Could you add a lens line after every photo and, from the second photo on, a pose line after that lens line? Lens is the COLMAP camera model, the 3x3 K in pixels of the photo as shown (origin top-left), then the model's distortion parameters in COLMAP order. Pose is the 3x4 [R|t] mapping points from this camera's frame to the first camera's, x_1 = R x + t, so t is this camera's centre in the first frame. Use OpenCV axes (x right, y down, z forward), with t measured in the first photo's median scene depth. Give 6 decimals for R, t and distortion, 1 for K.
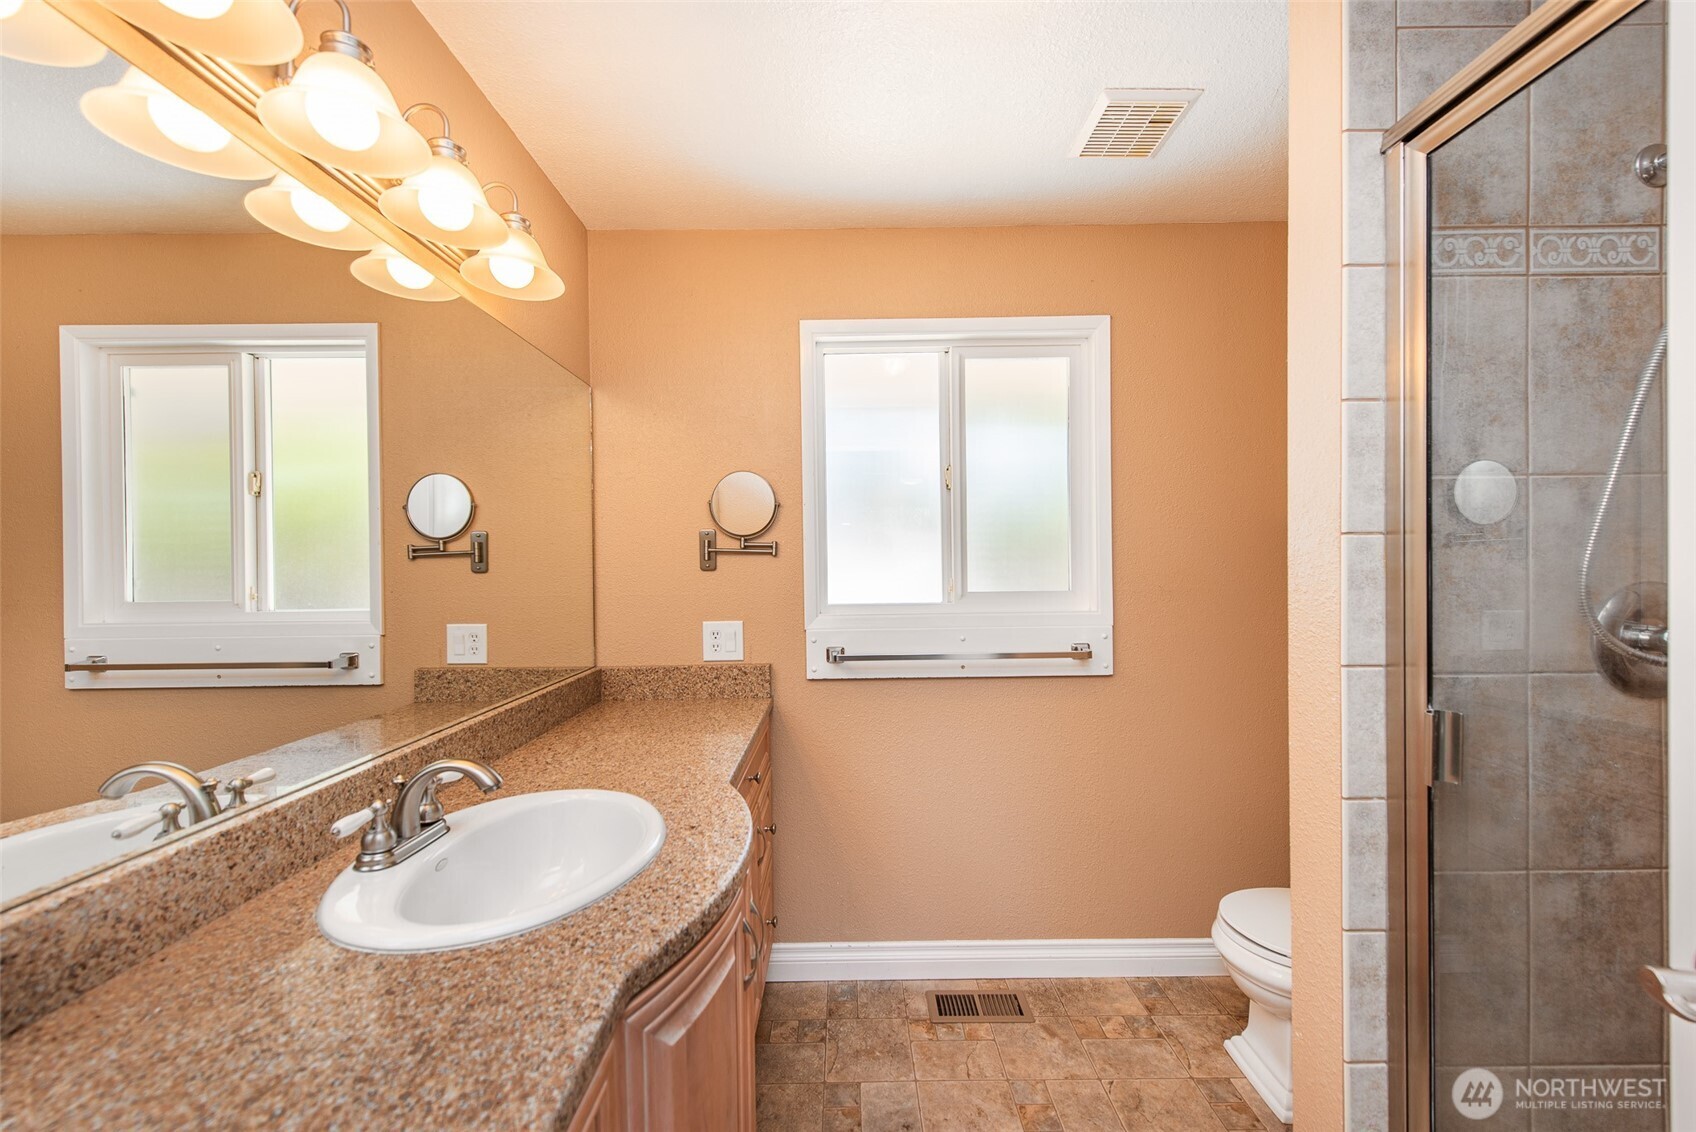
lens RADIAL K [[672.1, 0, 848.2], [0, 672.1, 567.4], [0, 0, 1]] dist [0.013566, -0.000380]
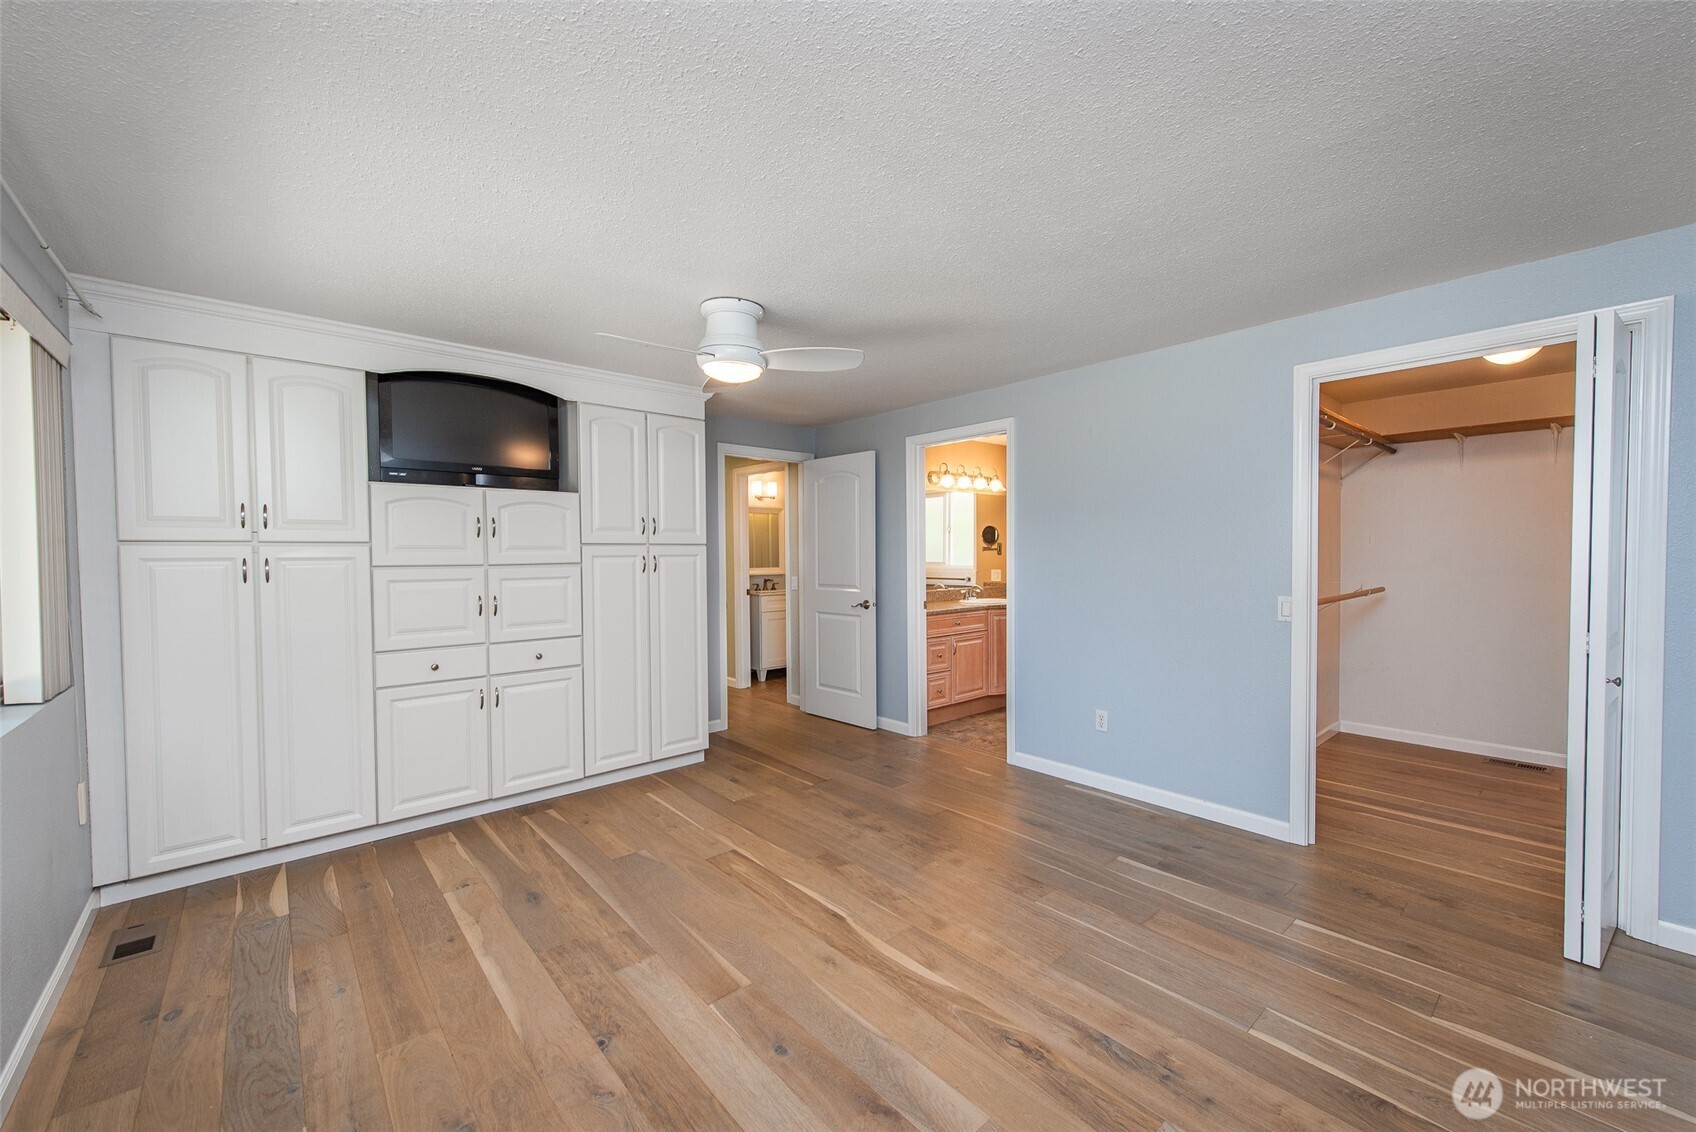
lens RADIAL K [[672.1, 0, 850.3], [0, 672.1, 566.5], [0, 0, 1]] dist [0.013566, -0.000380]
pose [[0.662676, 0.021509, -0.748597, 1.481726], [-0.005285, 0.999697, 0.024046, -0.009653], [0.748888, -0.011979, 0.662589, -1.791413]]
